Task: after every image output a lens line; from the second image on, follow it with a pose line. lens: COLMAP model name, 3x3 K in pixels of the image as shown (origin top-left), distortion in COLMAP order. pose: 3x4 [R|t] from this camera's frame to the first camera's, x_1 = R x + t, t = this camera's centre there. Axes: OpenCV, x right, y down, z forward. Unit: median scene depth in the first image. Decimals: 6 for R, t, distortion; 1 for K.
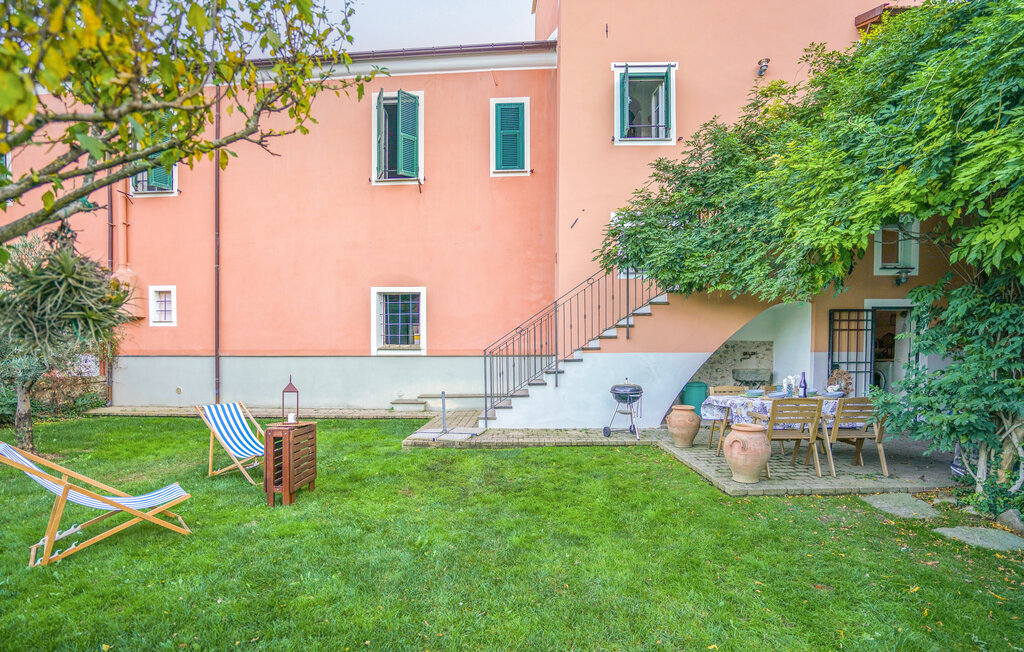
lens RADIAL K [[502.6, 0, 486.6], [0, 502.6, 358.3], [0, 0, 1]] dist [-0.043459, -0.000302]
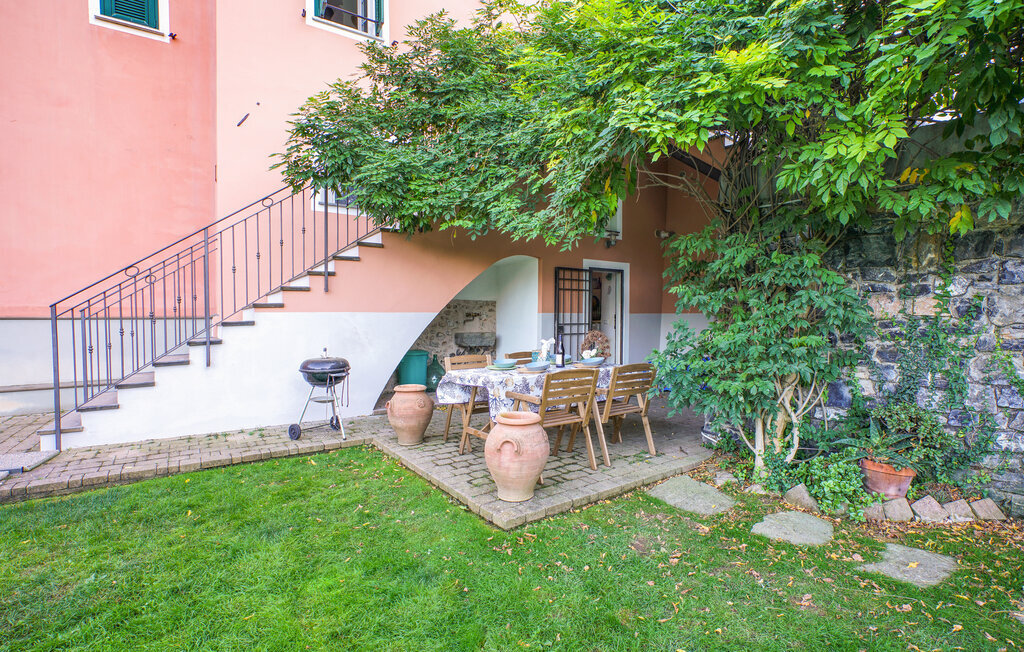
lens RADIAL K [[503.7, 0, 549.9], [0, 503.7, 324.9], [0, 0, 1]] dist [-0.042695, 0.001220]
pose [[0.764425, -0.007359, 0.644671, 0.079573], [0.007390, 0.999969, 0.002652, 0.007956], [-0.644670, 0.002737, 0.764456, 0.296644]]
